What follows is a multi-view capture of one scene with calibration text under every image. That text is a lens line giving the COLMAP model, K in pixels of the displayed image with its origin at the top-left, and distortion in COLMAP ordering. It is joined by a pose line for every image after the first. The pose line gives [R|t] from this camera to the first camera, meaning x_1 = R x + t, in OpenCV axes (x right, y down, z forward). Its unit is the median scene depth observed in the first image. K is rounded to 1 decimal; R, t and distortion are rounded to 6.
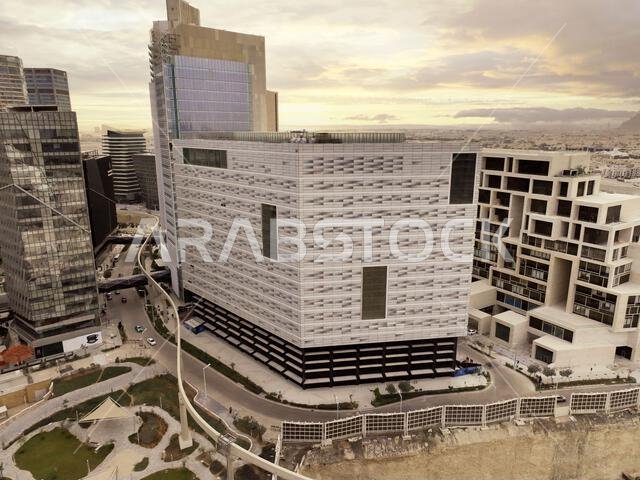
lens RADIAL K [[453.6, 0, 320.0], [0, 453.6, 240.0], [0, 0, 1]] dist [-0.002515, 0.003053]
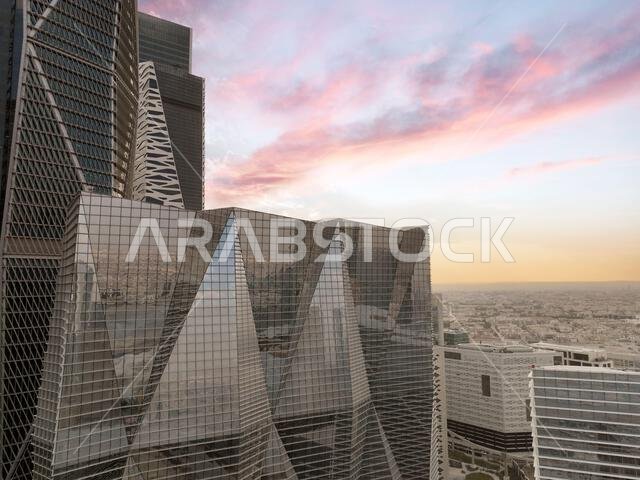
lens RADIAL K [[451.8, 0, 320.0], [0, 451.8, 240.0], [0, 0, 1]] dist [0.008678, 0.002571]
pose [[0.998836, -0.013901, -0.046181, -0.777964], [-0.002484, 0.941455, -0.337129, 0.061520], [0.048163, 0.336851, 0.940325, -1.501970]]
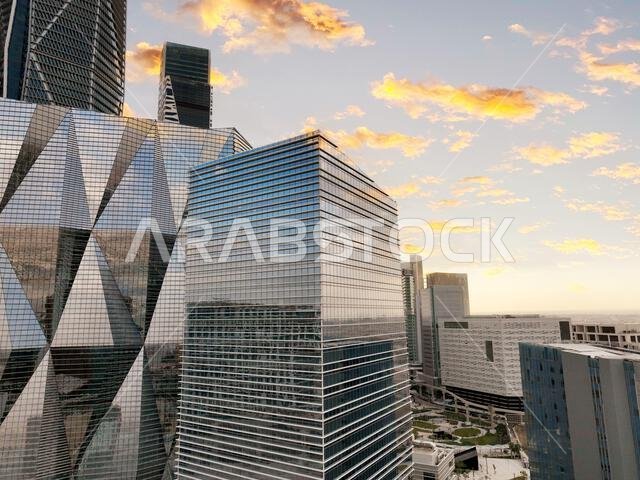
lens RADIAL K [[453.6, 0, 320.0], [0, 453.6, 240.0], [0, 0, 1]] dist [-0.002515, 0.003053]
pose [[0.956620, -0.061338, -0.284809, -0.218776], [-0.057216, 0.918993, -0.390100, 0.396463], [0.285665, 0.389473, 0.875618, -1.563134]]
